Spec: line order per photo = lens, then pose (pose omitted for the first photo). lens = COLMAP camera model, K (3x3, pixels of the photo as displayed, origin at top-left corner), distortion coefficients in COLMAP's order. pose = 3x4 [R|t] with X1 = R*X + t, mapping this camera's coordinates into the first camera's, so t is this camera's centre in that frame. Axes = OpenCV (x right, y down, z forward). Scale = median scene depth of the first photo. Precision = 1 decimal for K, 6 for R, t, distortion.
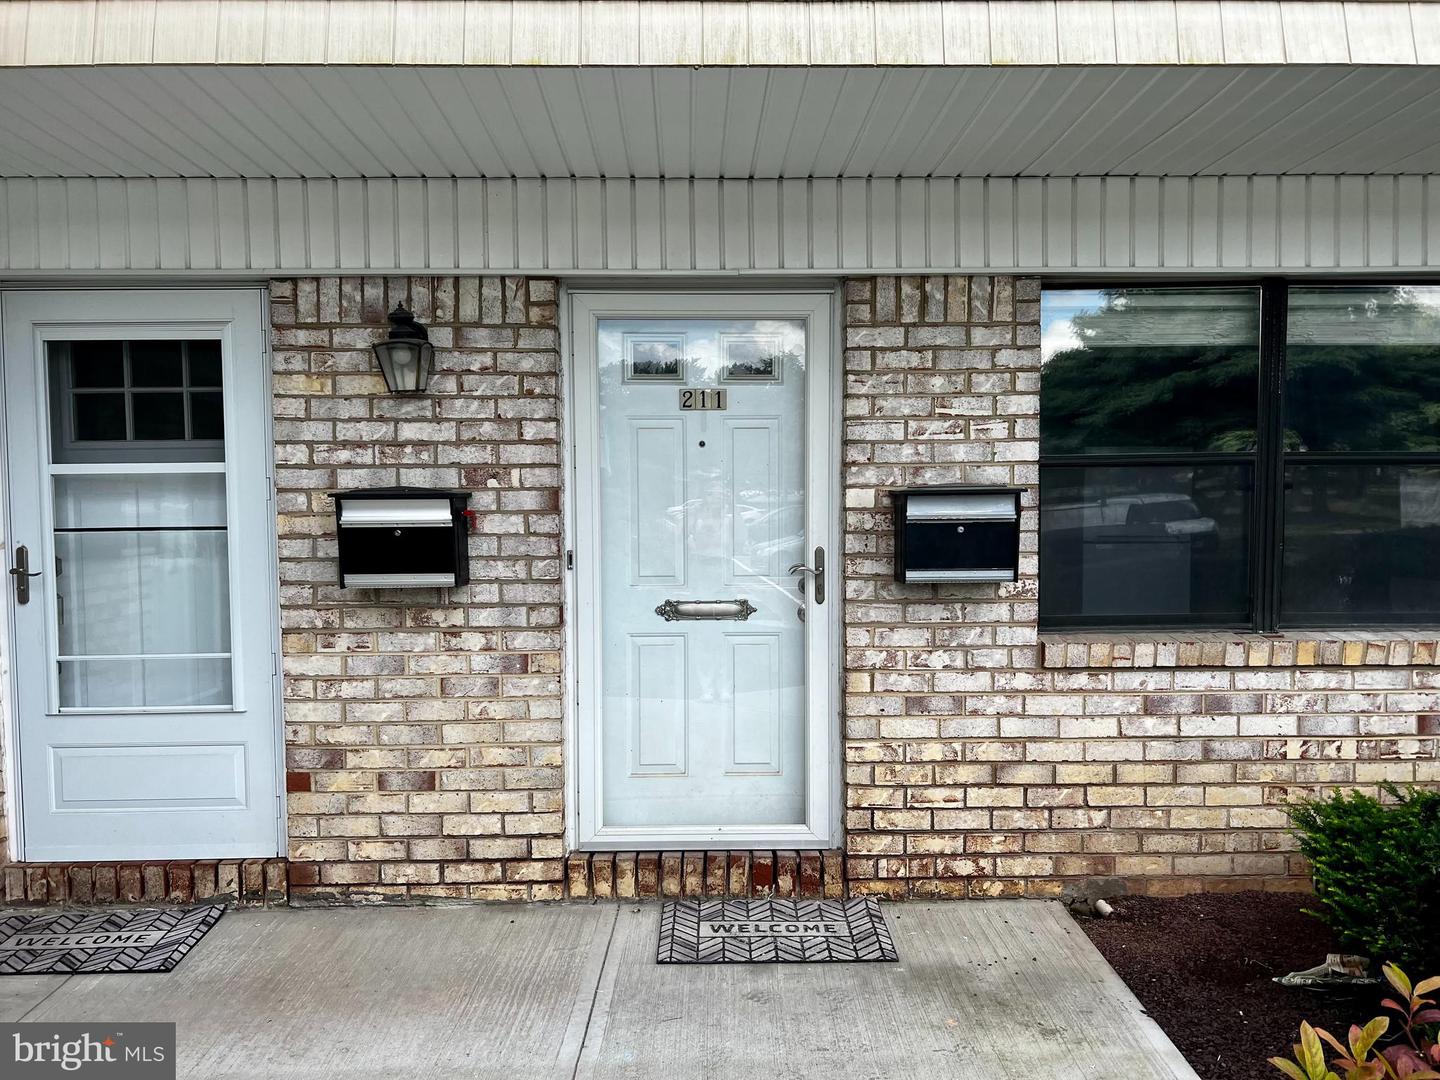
lens RADIAL K [[1073.5, 0, 718.2], [0, 1073.5, 549.5], [0, 0, 1]] dist [0.060410, -0.080968]
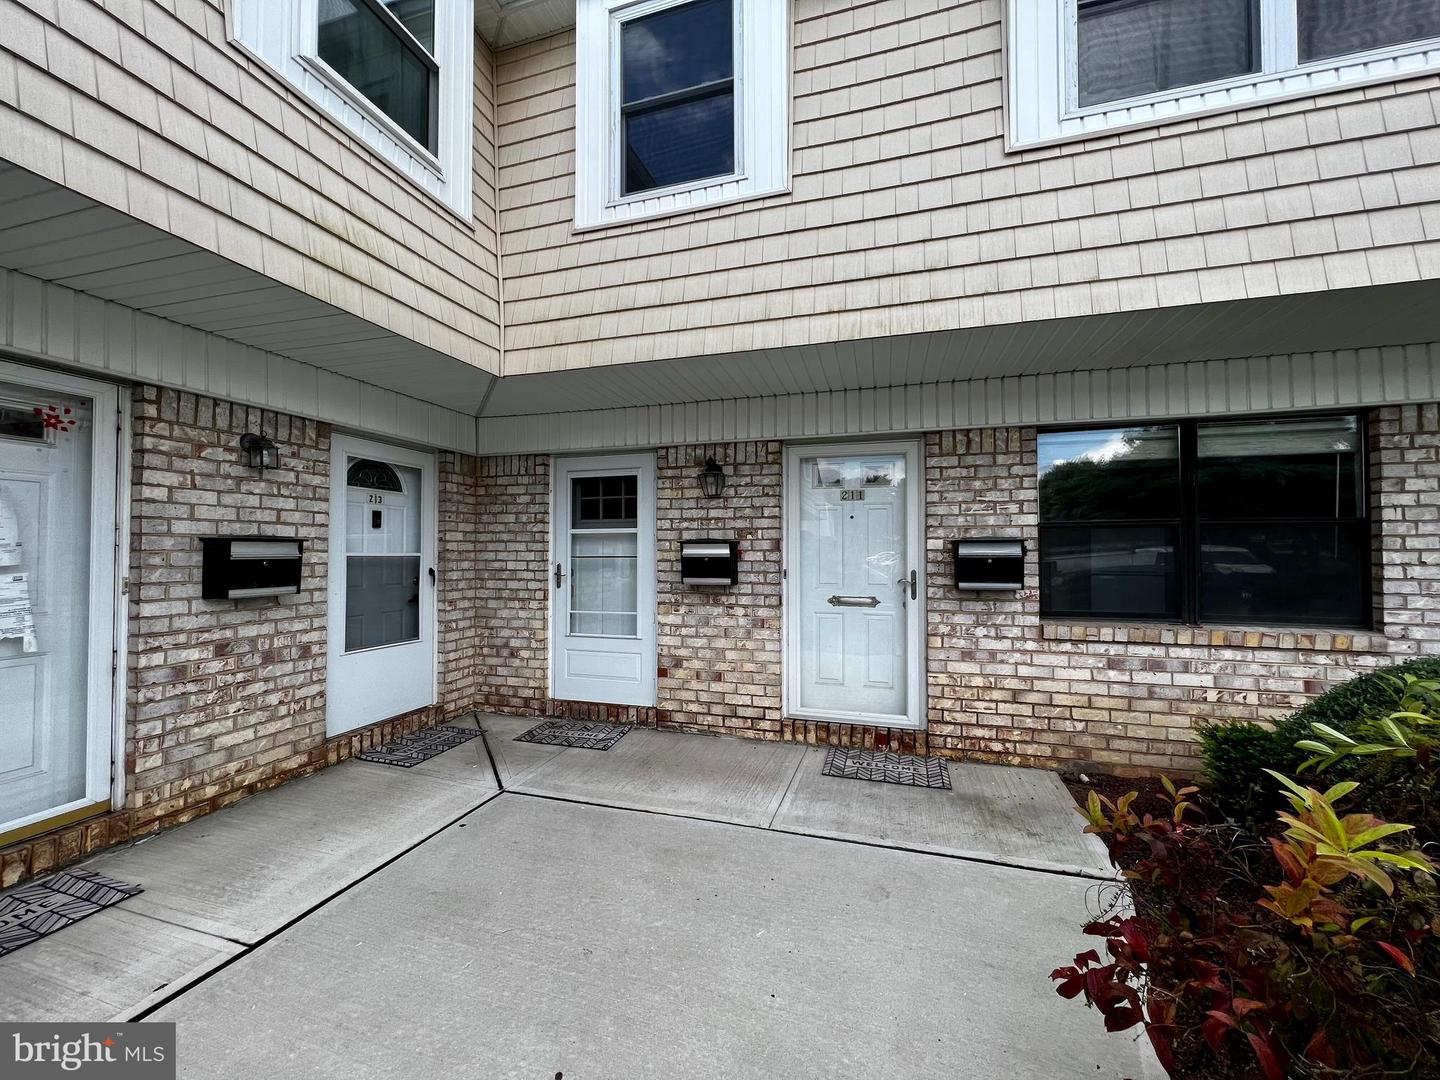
lens RADIAL K [[575.2, 0, 717.8], [0, 575.2, 537.4], [0, 0, 1]] dist [-0.000815, 0.000280]
pose [[0.950871, -0.000433, -0.309587, 0.081576], [-0.023686, 0.996966, -0.074142, 0.024855], [0.308680, 0.077832, 0.947976, -0.095652]]
